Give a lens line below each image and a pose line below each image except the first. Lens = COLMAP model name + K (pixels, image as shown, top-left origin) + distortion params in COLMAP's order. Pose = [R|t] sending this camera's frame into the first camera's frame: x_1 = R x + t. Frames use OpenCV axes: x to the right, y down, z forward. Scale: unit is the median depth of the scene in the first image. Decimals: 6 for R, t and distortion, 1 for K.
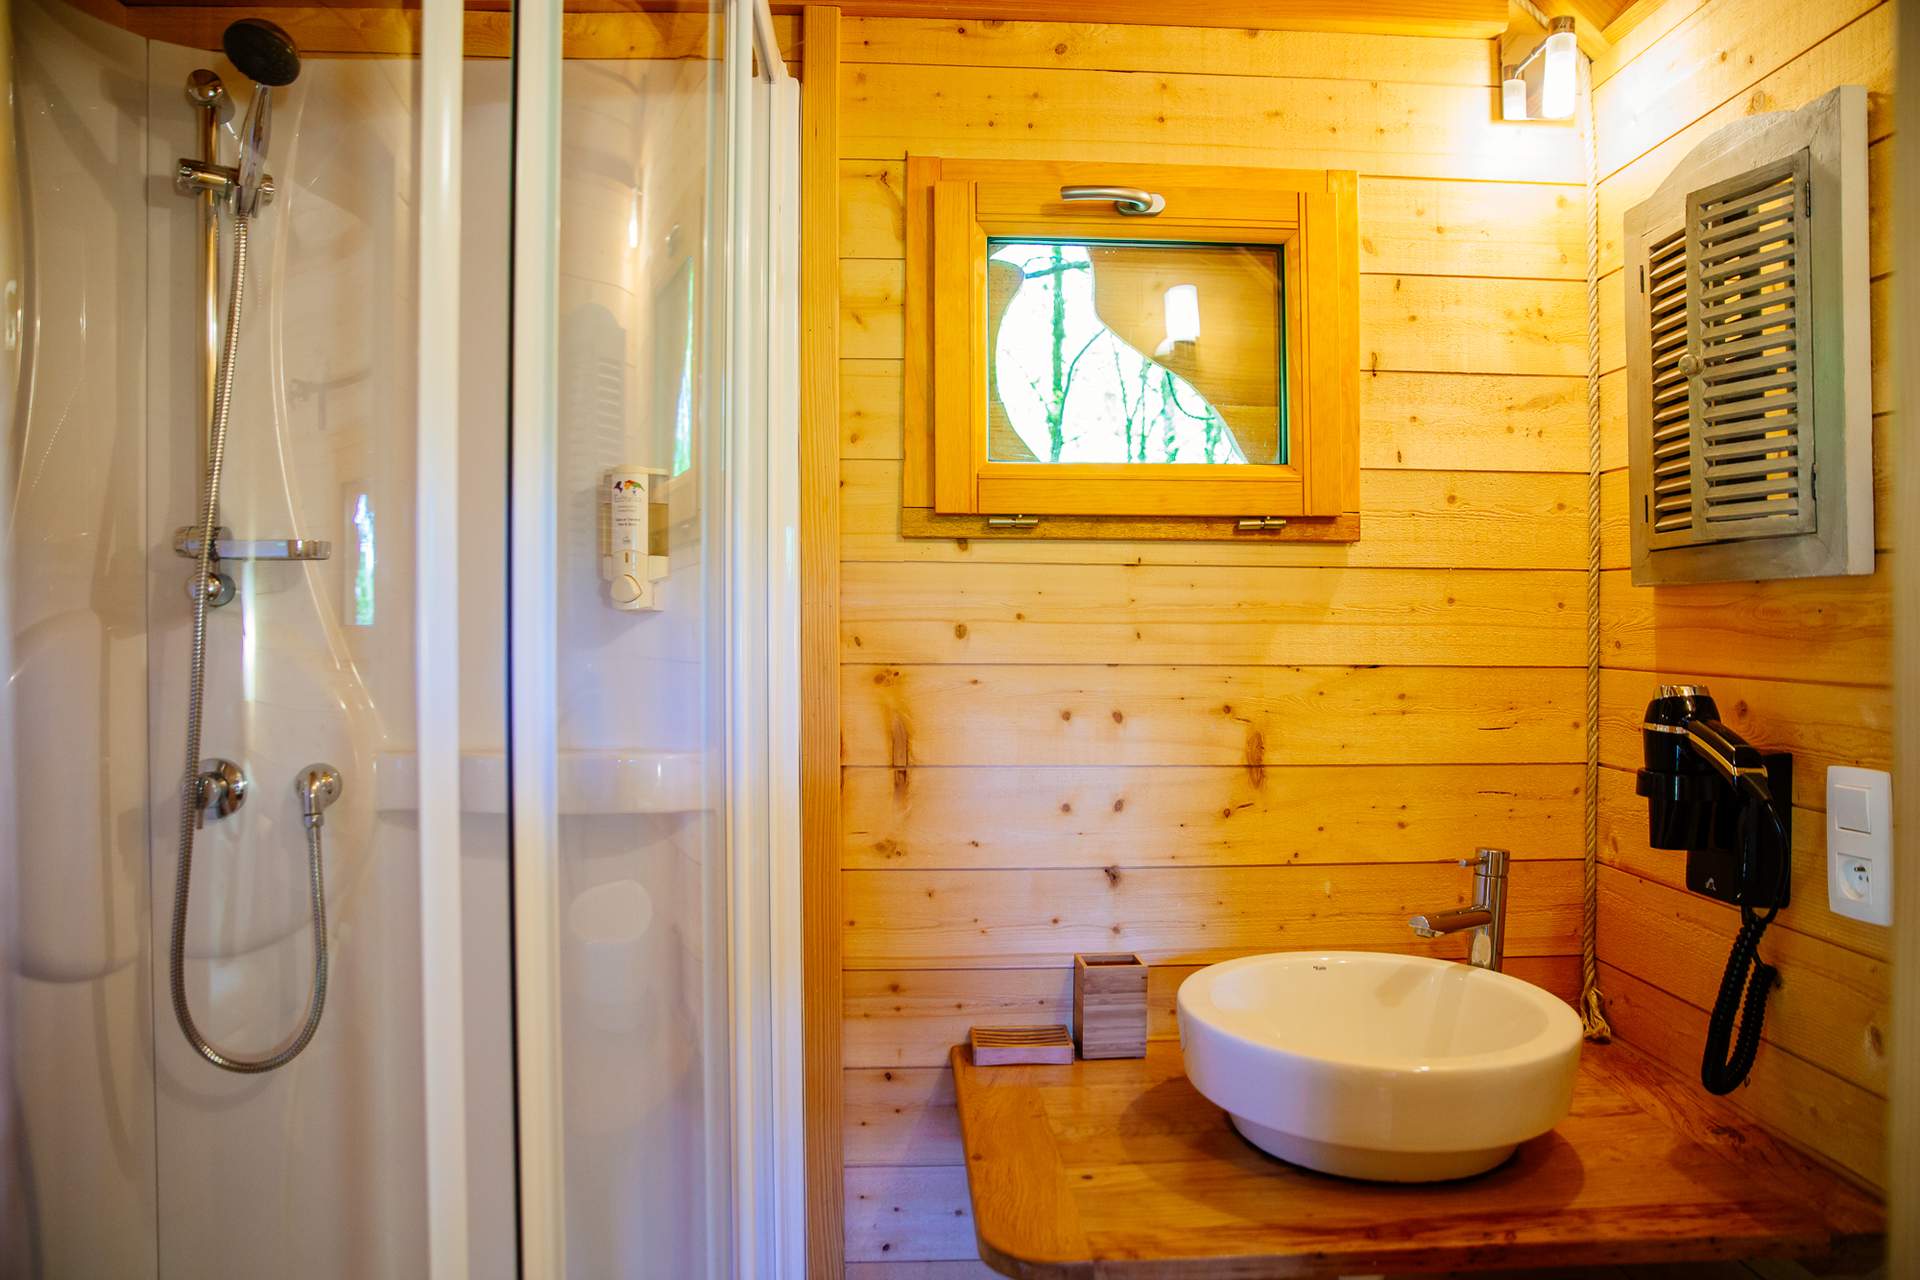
lens RADIAL K [[1245.0, 0, 960.0], [0, 1245.0, 640.0], [0, 0, 1]] dist [-0.058493, 0.002544]
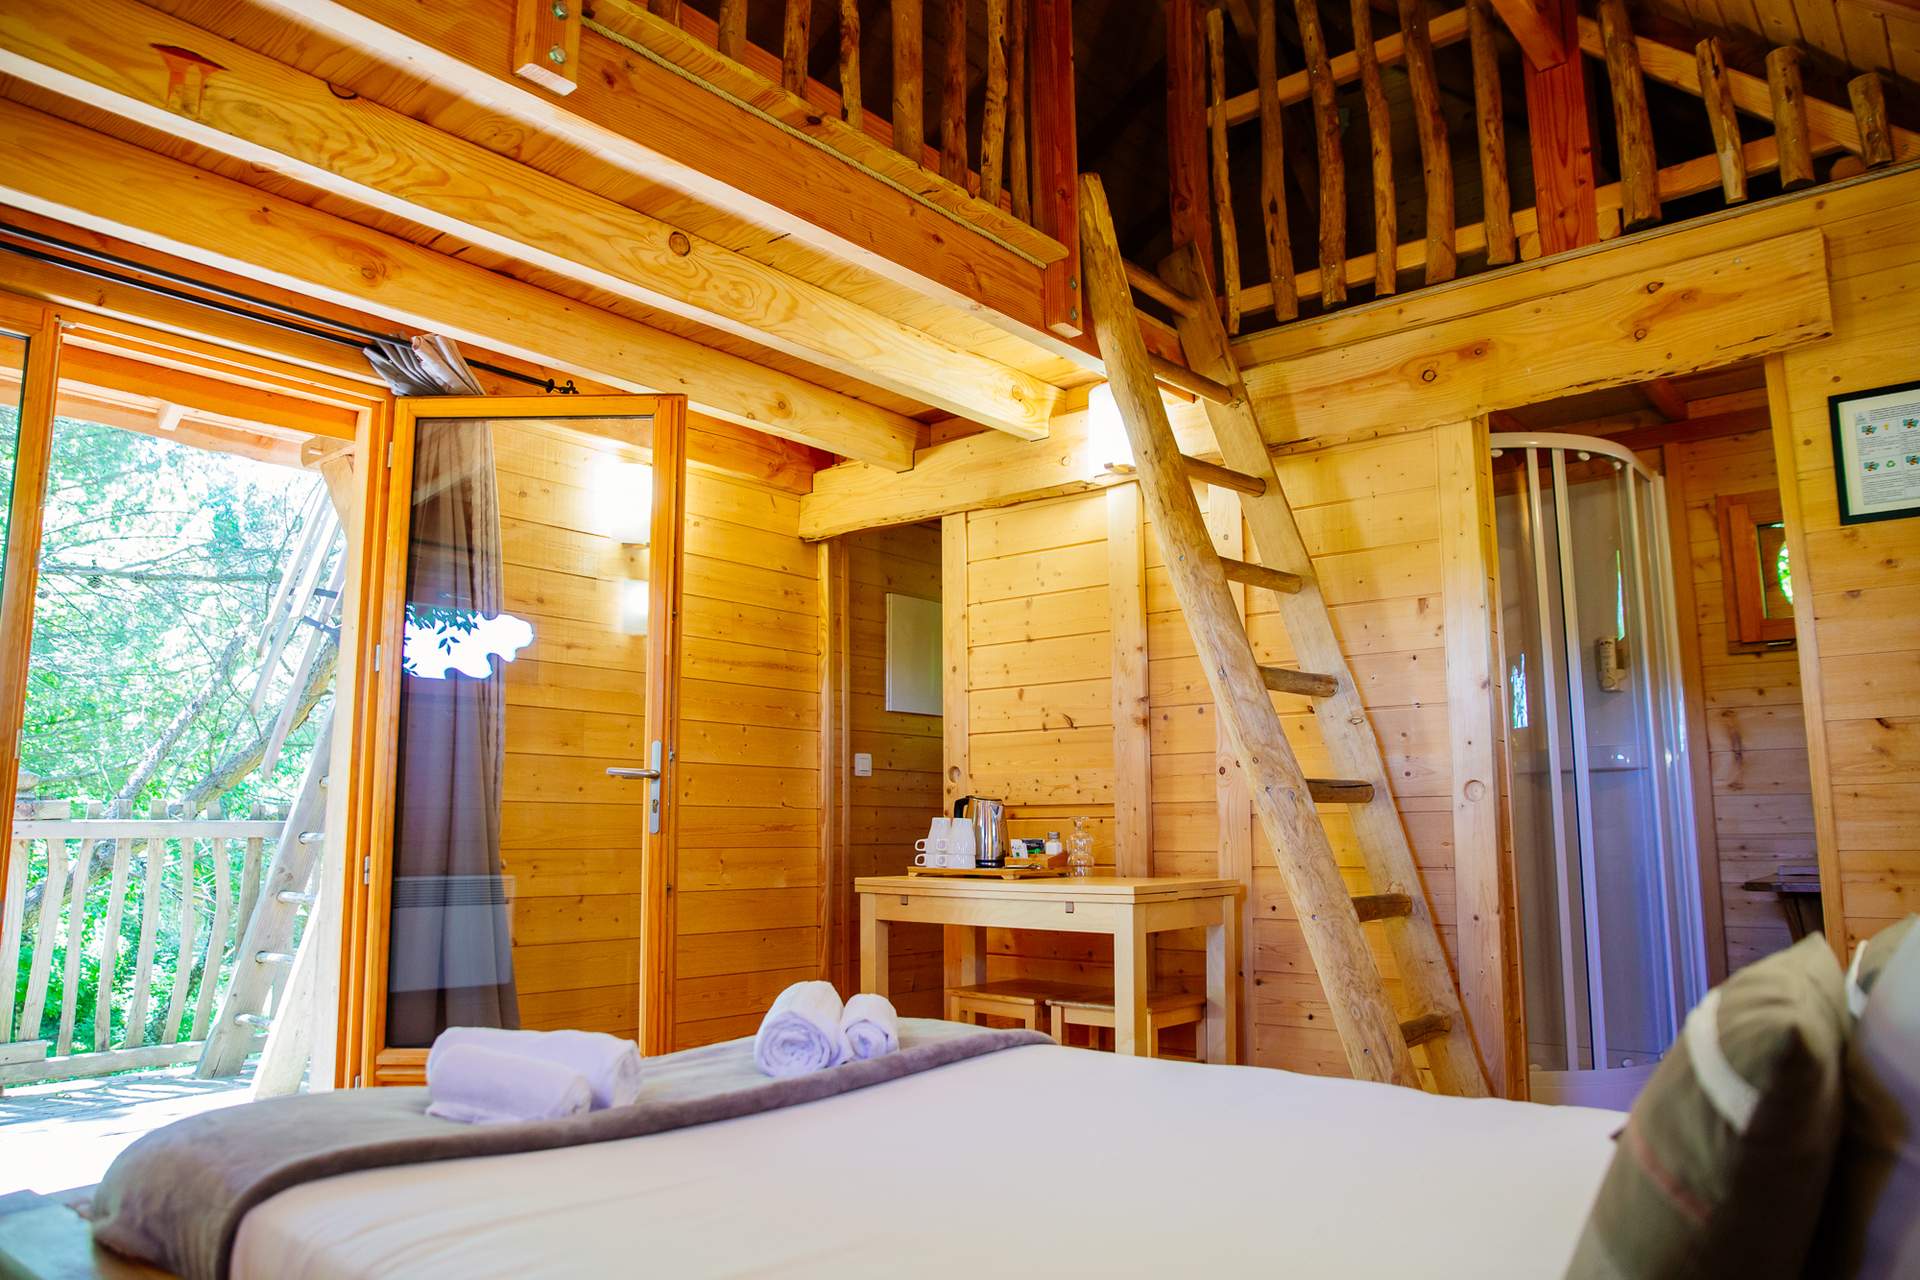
lens RADIAL K [[1245.0, 0, 960.0], [0, 1245.0, 640.0], [0, 0, 1]] dist [-0.058493, 0.002544]
pose [[0.735276, -0.104806, -0.669616, 0.432490], [0.001681, 0.988251, -0.152832, 0.243275], [0.677766, 0.111248, 0.726813, -1.691490]]
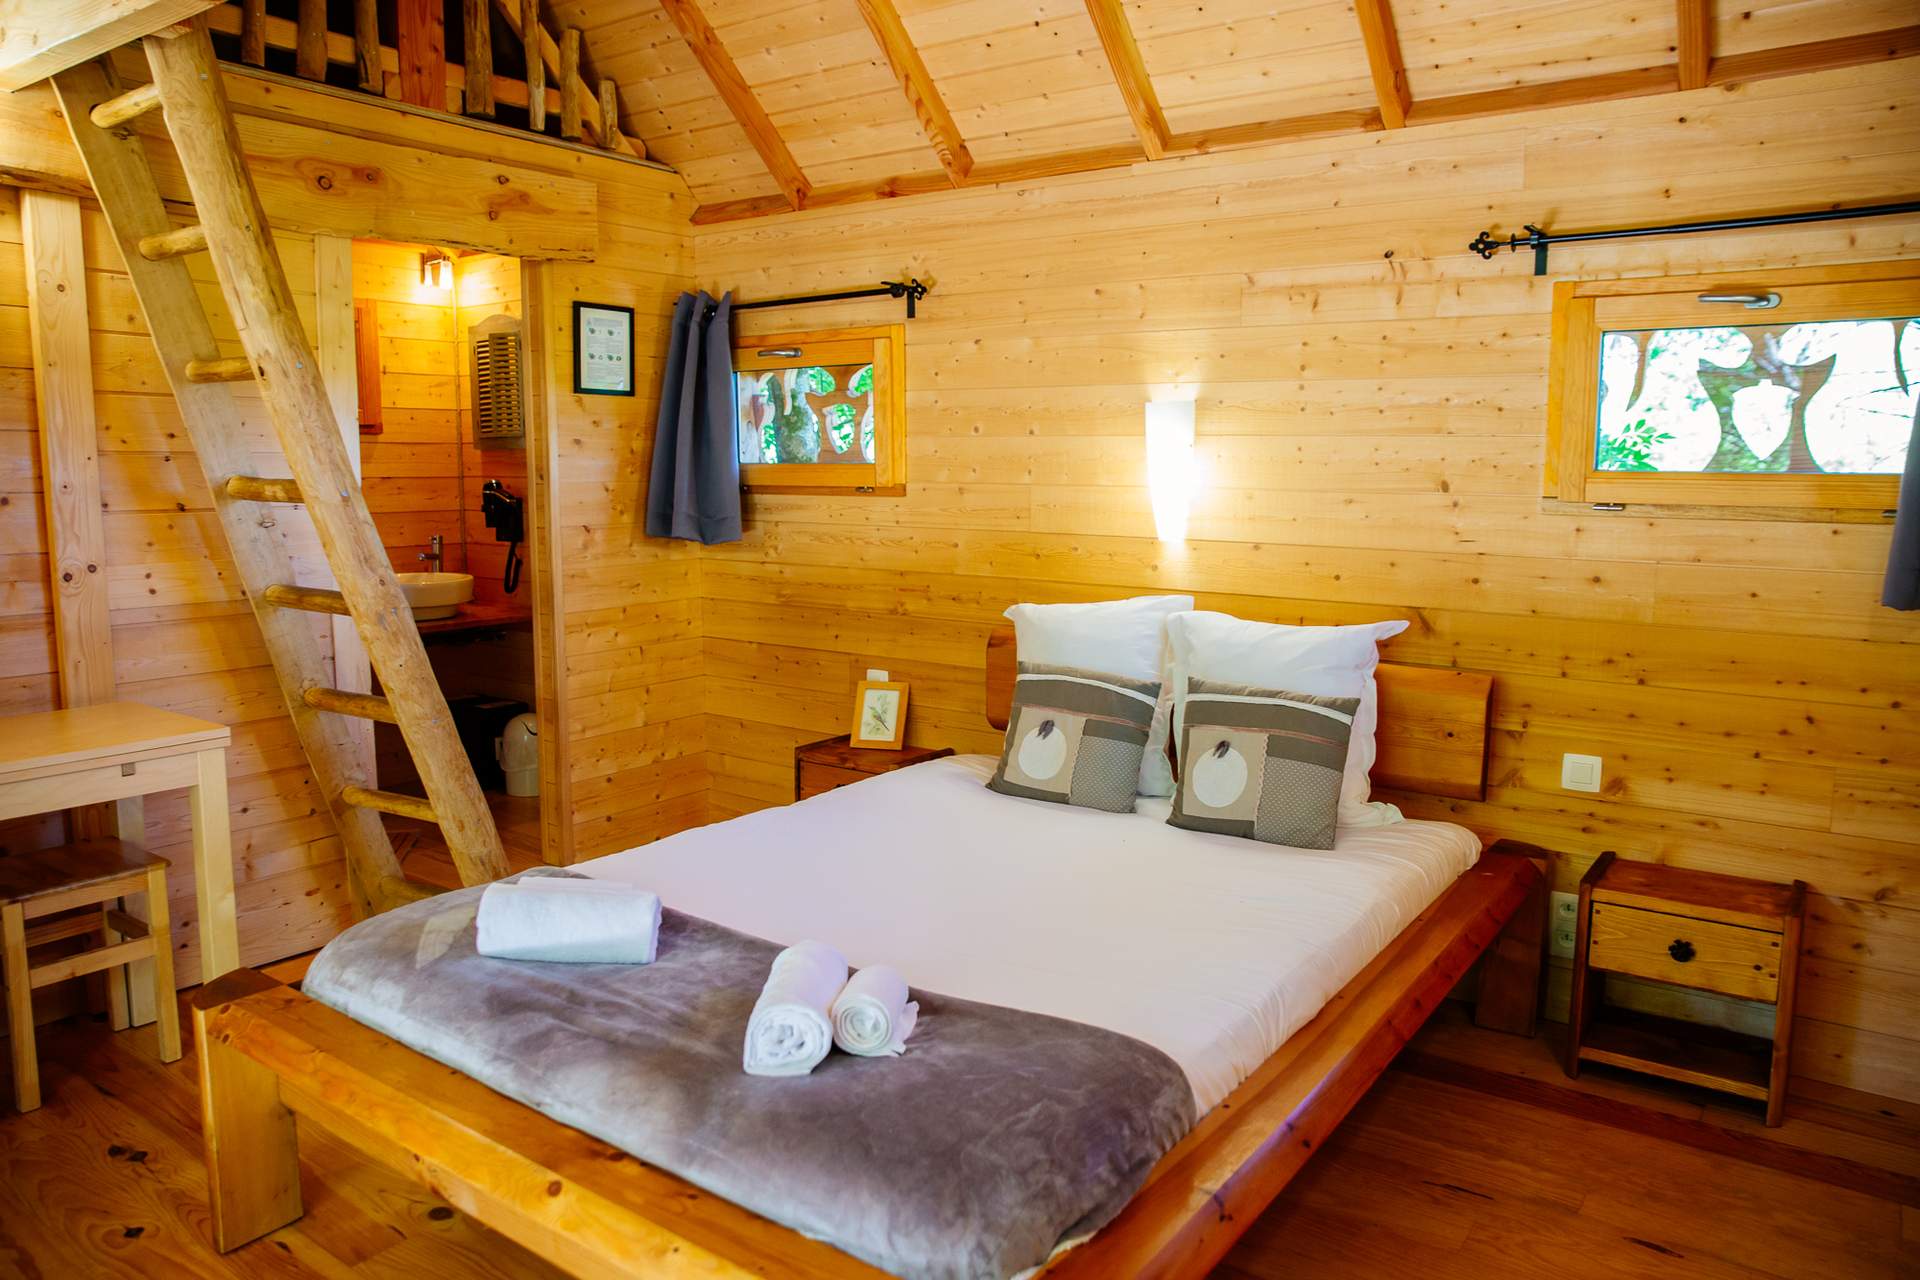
lens RADIAL K [[1342.1, 0, 960.0], [0, 1342.1, 640.0], [0, 0, 1]] dist [-0.063633, 0.001734]
pose [[0.619646, -0.106607, 0.777608, -1.273555], [0.008115, 0.991550, 0.129472, 0.007383], [-0.784839, -0.073916, 0.615275, -1.947232]]
